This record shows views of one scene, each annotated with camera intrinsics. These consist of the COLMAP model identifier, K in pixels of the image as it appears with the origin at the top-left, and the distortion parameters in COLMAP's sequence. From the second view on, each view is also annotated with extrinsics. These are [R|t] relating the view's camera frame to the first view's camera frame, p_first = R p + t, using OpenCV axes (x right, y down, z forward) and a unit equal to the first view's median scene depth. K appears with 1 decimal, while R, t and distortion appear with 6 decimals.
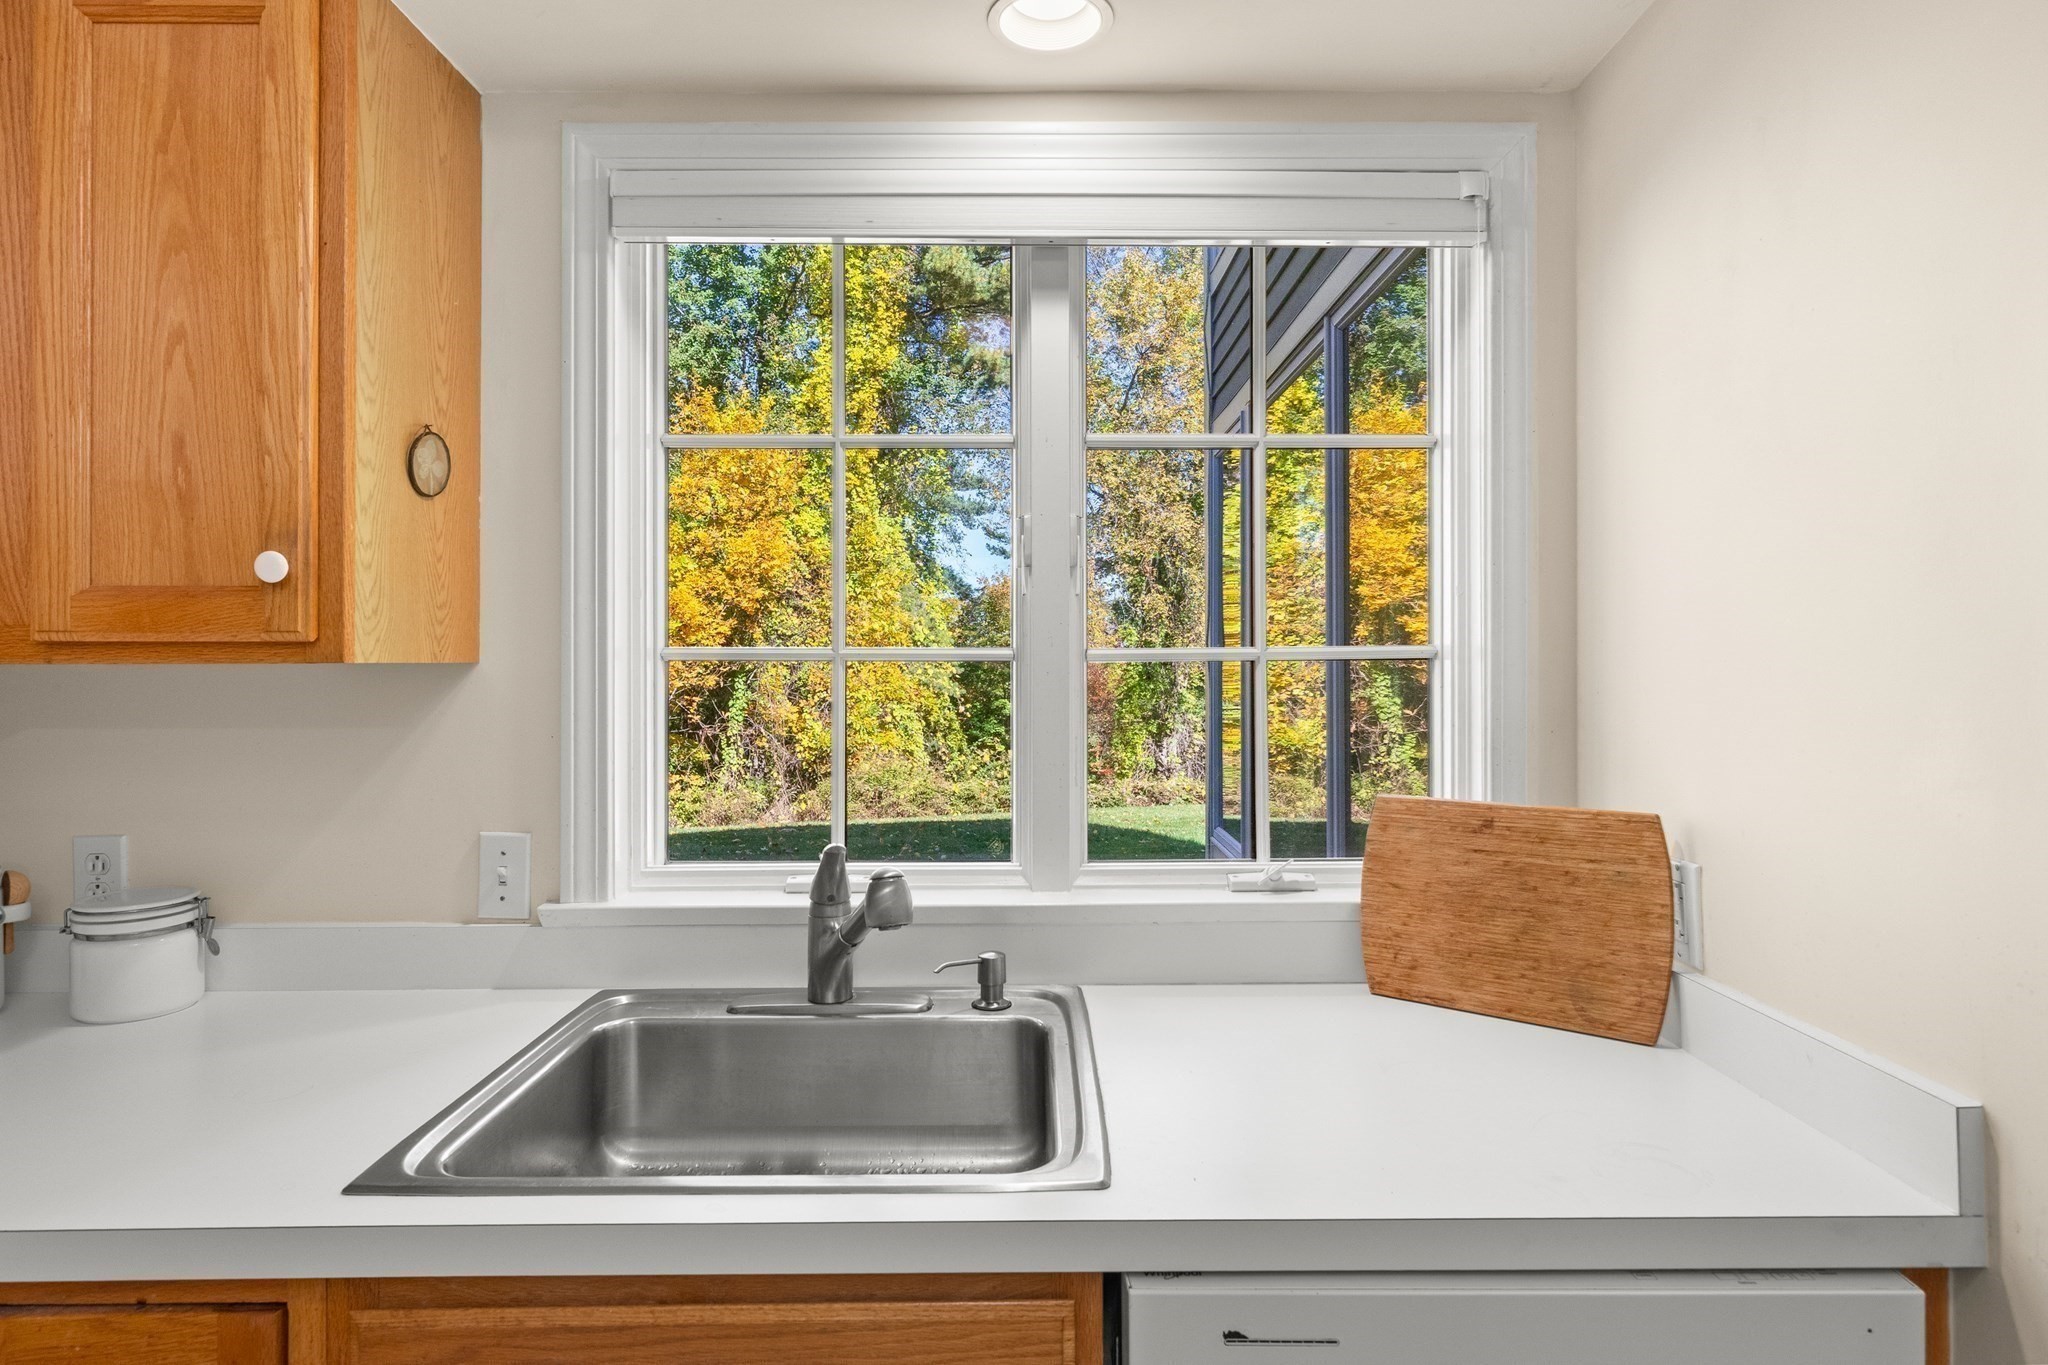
lens RADIAL K [[1126.8, 0, 1031.8], [0, 1126.8, 659.7], [0, 0, 1]] dist [0.003500, 0.000499]
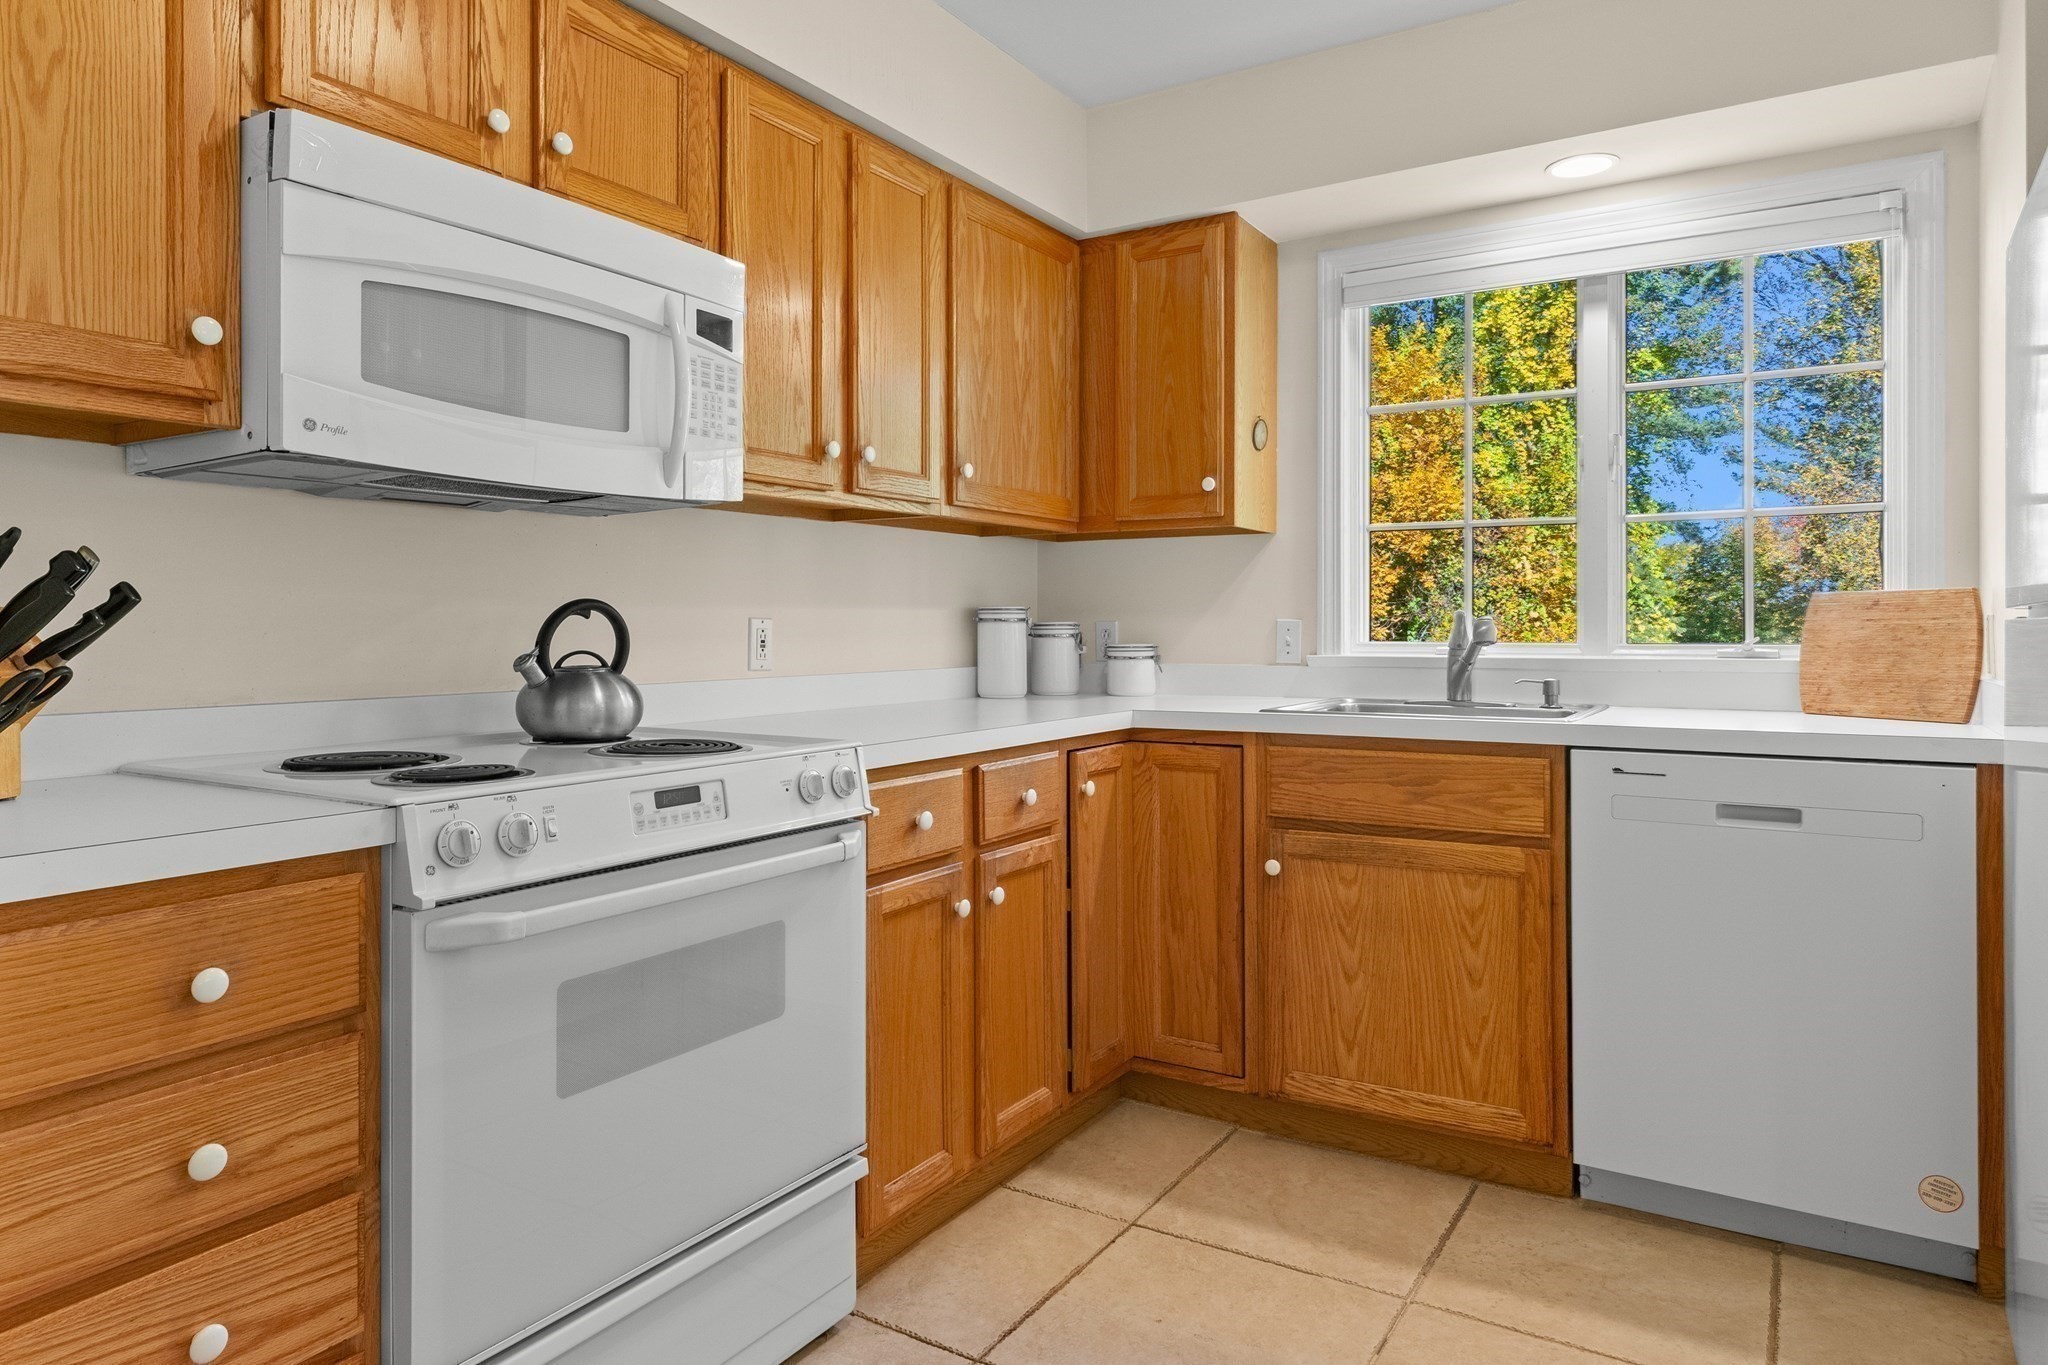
lens RADIAL K [[1247.4, 0, 1023.1], [0, 1247.4, 626.7], [0, 0, 1]] dist [0.001937, 0.000654]
pose [[0.849186, 0.001217, -0.528092, 0.284751], [0.001015, 0.999992, 0.003938, 0.156936], [0.528092, -0.003880, 0.849178, -1.085683]]
